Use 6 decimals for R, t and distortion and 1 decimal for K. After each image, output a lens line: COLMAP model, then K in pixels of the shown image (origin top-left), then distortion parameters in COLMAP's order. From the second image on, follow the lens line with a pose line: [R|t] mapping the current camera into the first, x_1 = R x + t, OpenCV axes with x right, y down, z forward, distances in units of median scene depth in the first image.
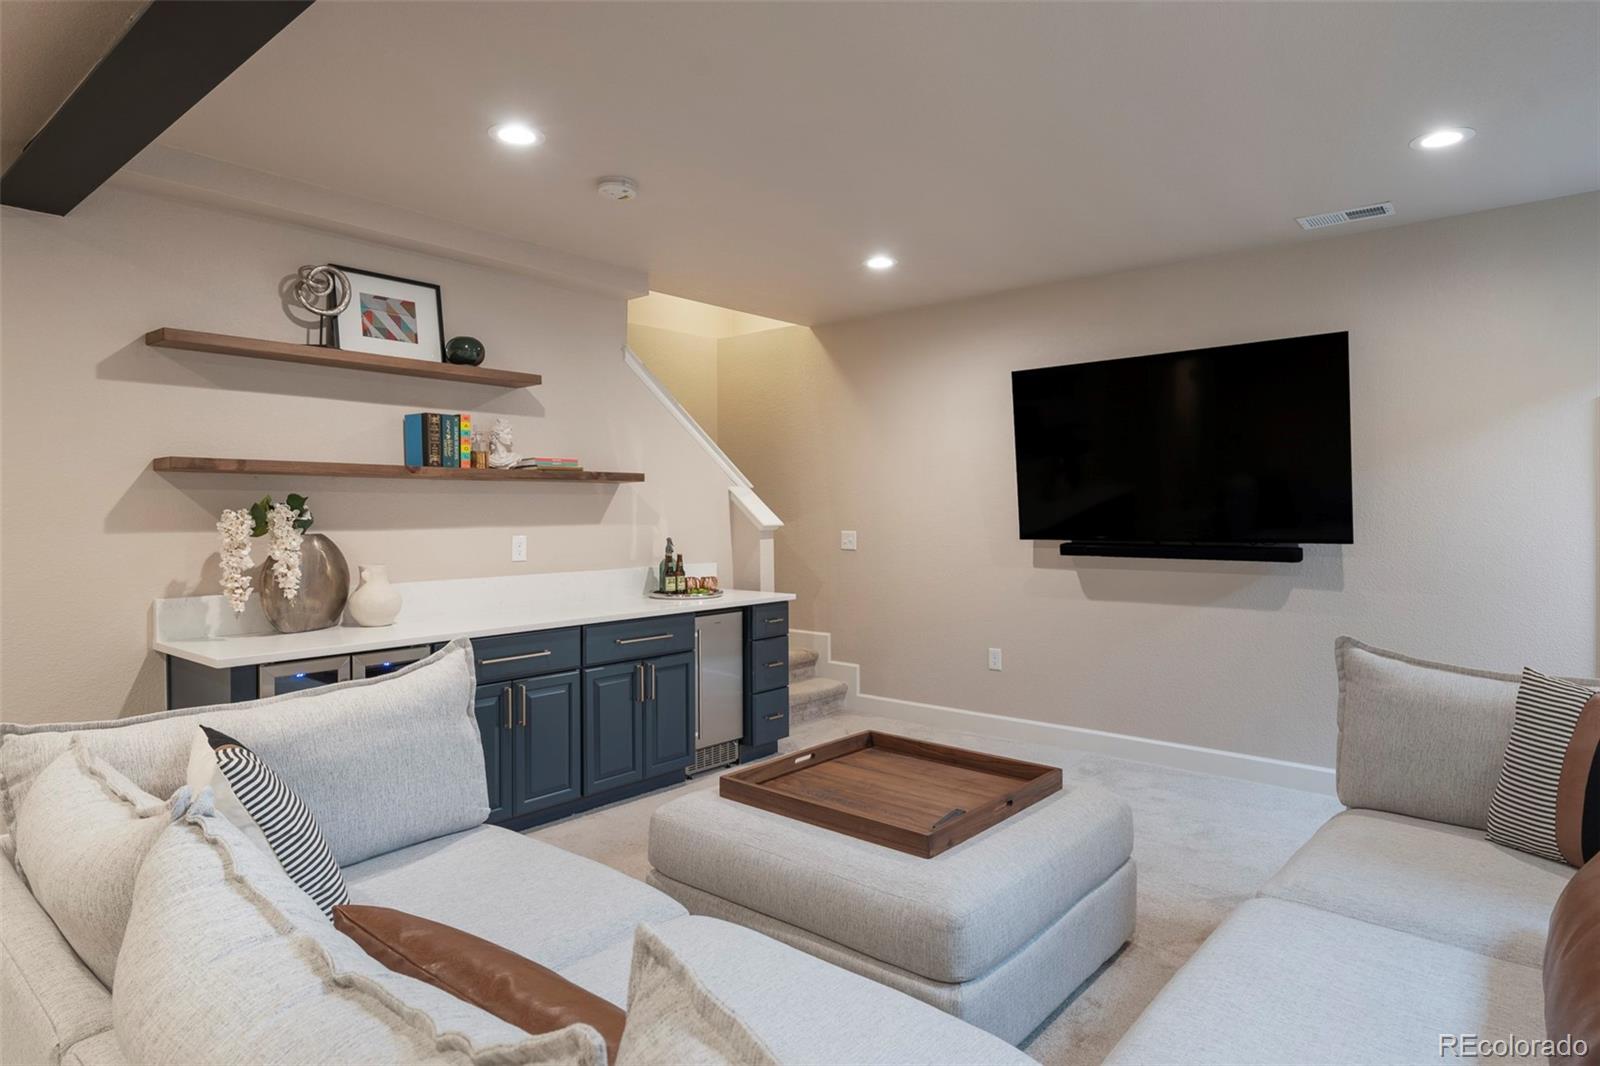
lens RADIAL K [[925.6, 0, 800.4], [0, 925.6, 527.4], [0, 0, 1]] dist [0.004570, -0.001386]
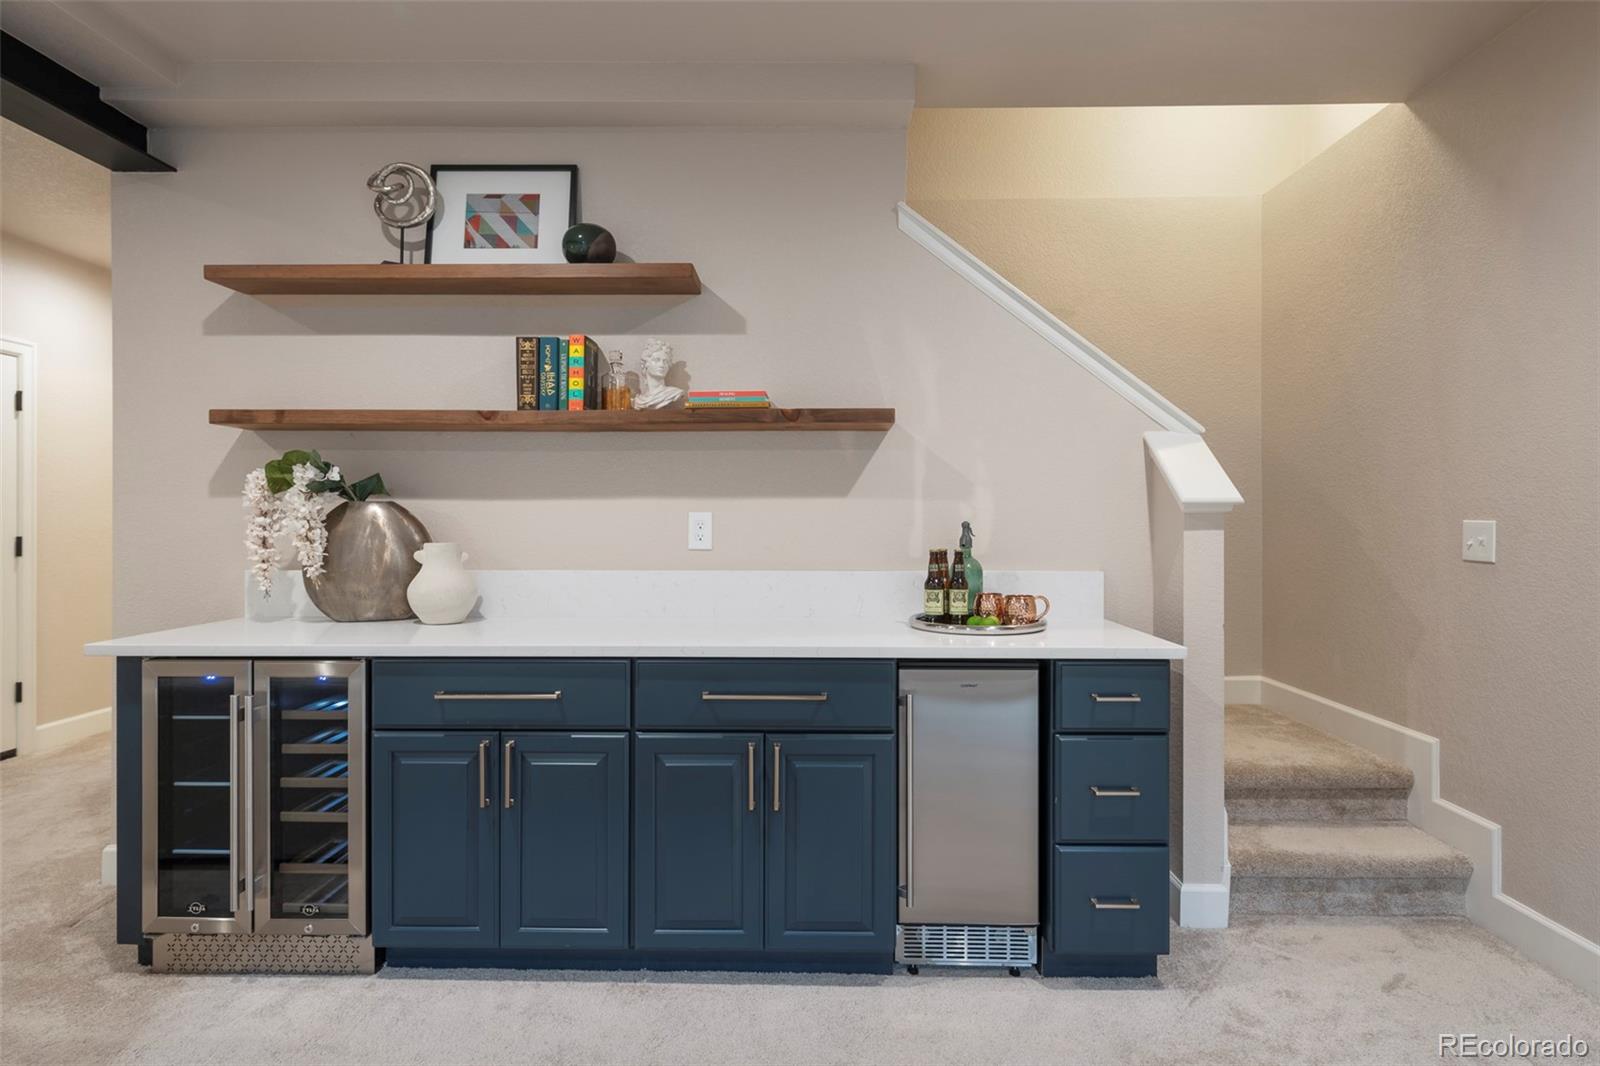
lens RADIAL K [[857.6, 0, 803.0], [0, 857.6, 523.3], [0, 0, 1]] dist [0.002834, 0.000082]
pose [[0.631819, 0.009419, -0.775059, 0.251391], [-0.018762, 0.999819, -0.003144, 0.019519], [0.774889, 0.016528, 0.631881, 0.726763]]
